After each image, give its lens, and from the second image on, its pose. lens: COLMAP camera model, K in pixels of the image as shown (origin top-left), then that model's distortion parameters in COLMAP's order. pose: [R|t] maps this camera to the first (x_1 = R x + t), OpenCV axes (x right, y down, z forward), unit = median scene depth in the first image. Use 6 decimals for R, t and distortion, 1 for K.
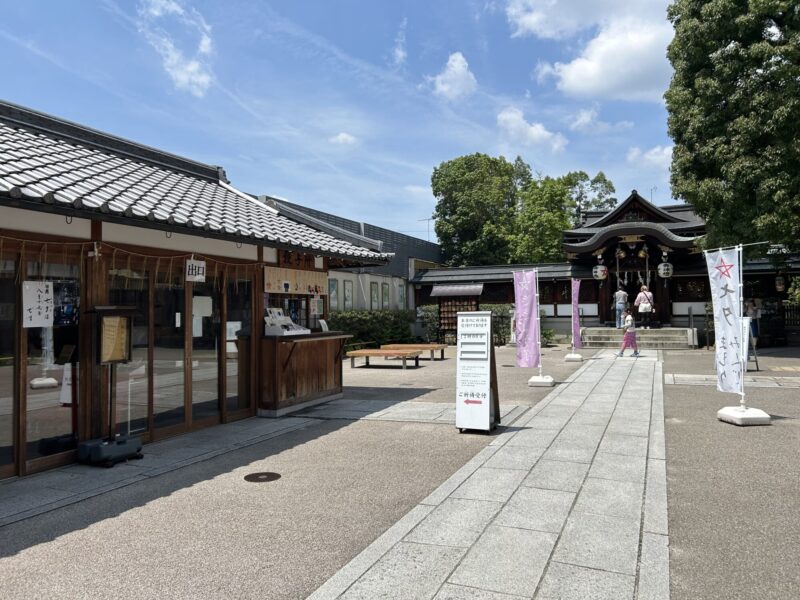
lens RADIAL K [[608.7, 0, 400.0], [0, 608.7, 300.0], [0, 0, 1]] dist [0.045794, -0.051448]
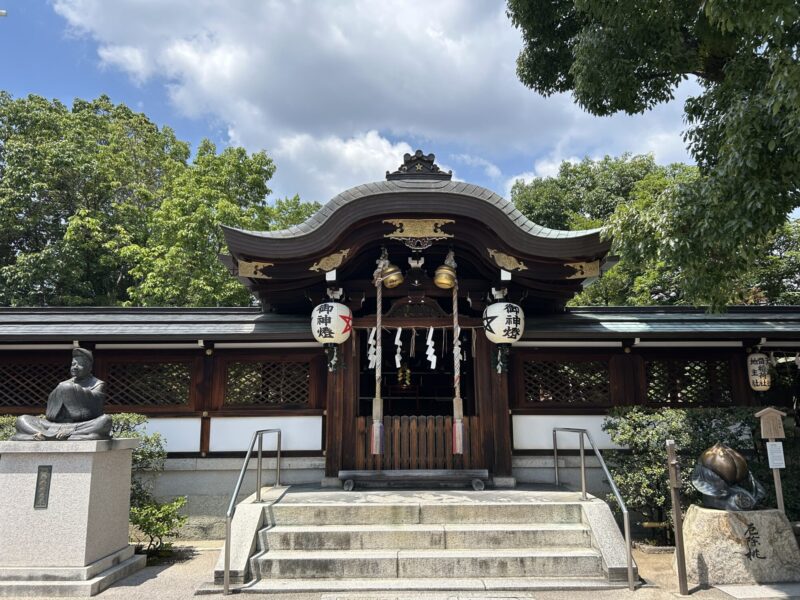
lens RADIAL K [[608.7, 0, 400.0], [0, 608.7, 300.0], [0, 0, 1]] dist [0.045794, -0.051448]
pose [[0.919598, 0.084526, 0.383661, 0.231619], [-0.015863, 0.983773, -0.178717, 0.002106], [-0.392541, 0.158261, 0.906016, 0.676477]]
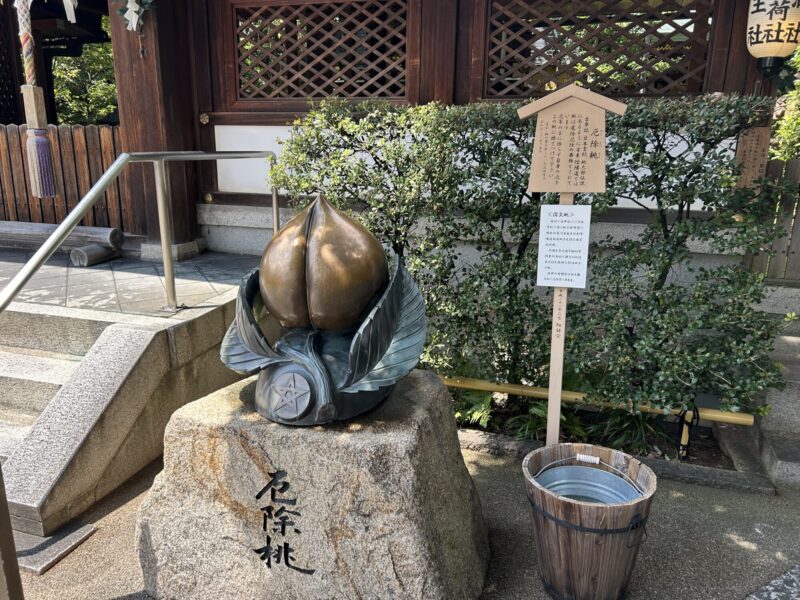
lens RADIAL K [[608.7, 0, 400.0], [0, 608.7, 300.0], [0, 0, 1]] dist [0.045794, -0.051448]
pose [[0.995808, 0.003036, 0.091417, 0.482829], [-0.026941, 0.964848, 0.261424, 0.004521], [-0.087410, -0.262791, 0.960885, 0.797627]]
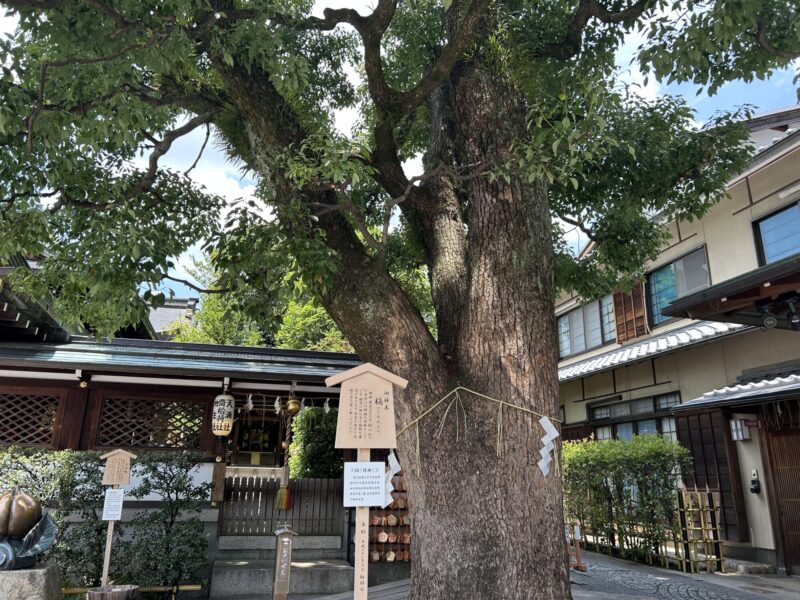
lens RADIAL K [[608.7, 0, 400.0], [0, 608.7, 300.0], [0, 0, 1]] dist [0.045794, -0.051448]
pose [[0.802780, 0.195071, 0.563464, 0.450142], [-0.038948, 0.960109, -0.276899, 0.004241], [-0.595002, 0.200344, 0.778354, 0.598182]]
